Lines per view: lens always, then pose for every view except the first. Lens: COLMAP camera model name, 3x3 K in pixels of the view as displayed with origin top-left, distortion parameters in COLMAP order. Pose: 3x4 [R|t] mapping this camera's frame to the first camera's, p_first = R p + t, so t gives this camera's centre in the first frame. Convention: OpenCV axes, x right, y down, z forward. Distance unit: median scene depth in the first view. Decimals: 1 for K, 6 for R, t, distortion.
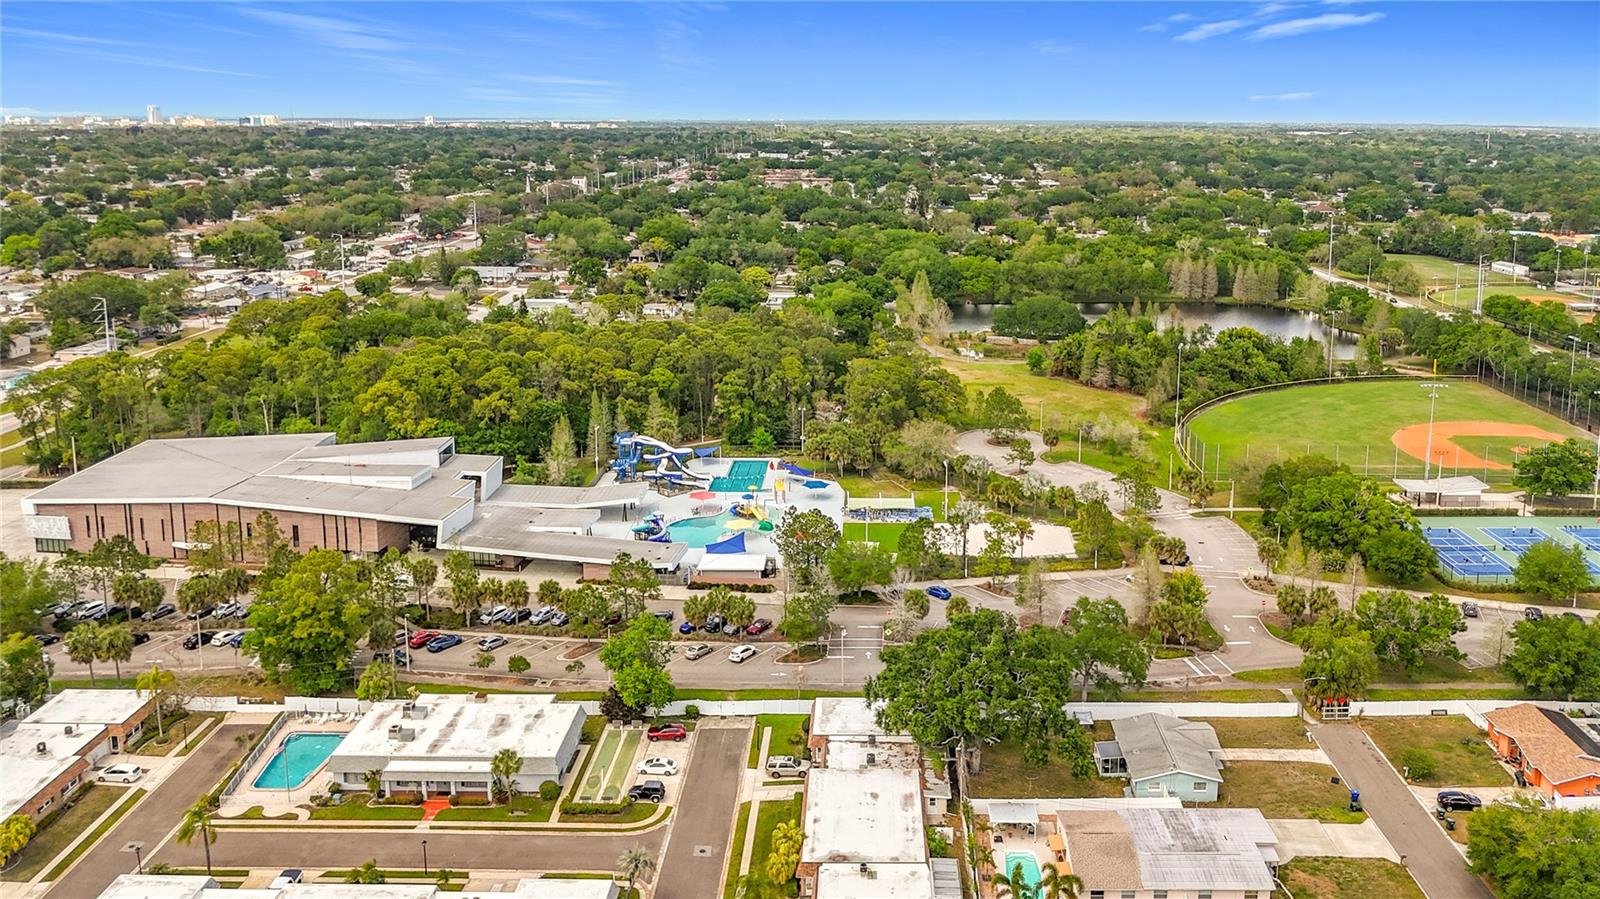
lens RADIAL K [[1218.5, 0, 879.4], [0, 1218.5, 384.8], [0, 0, 1]] dist [0.004466, -0.006199]
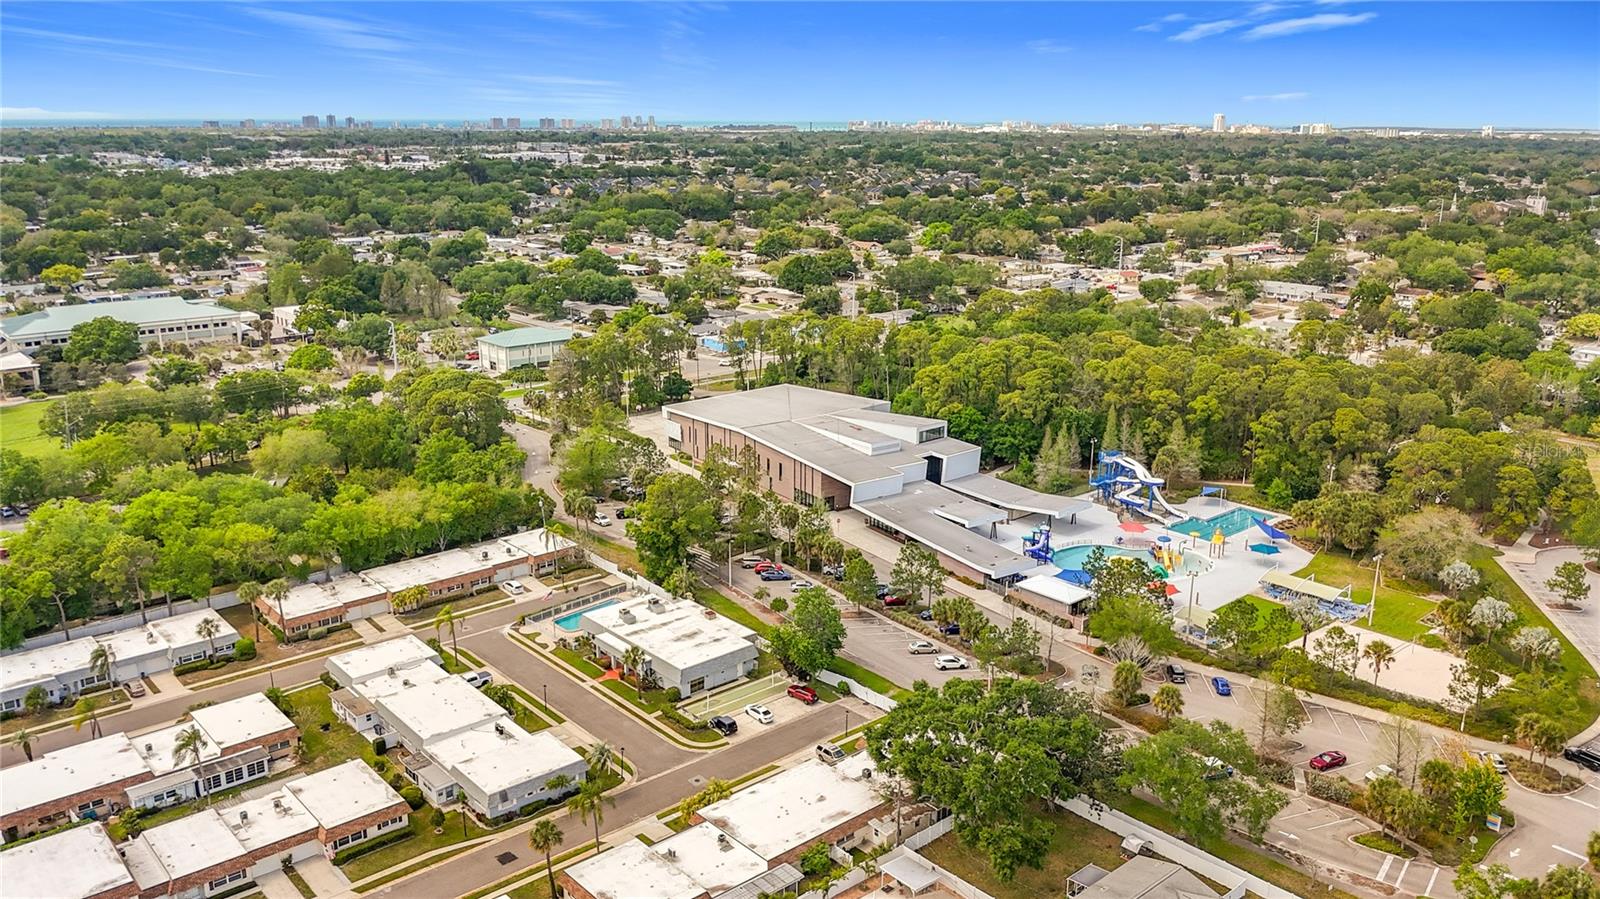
lens RADIAL K [[1246.6, 0, 810.8], [0, 1246.6, 389.3], [0, 0, 1]] dist [0.029705, -0.084419]
pose [[0.662260, 0.156292, -0.732792, 0.405460], [-0.162074, 0.984730, 0.063552, -0.038946], [0.731535, 0.076679, 0.677479, 0.143954]]
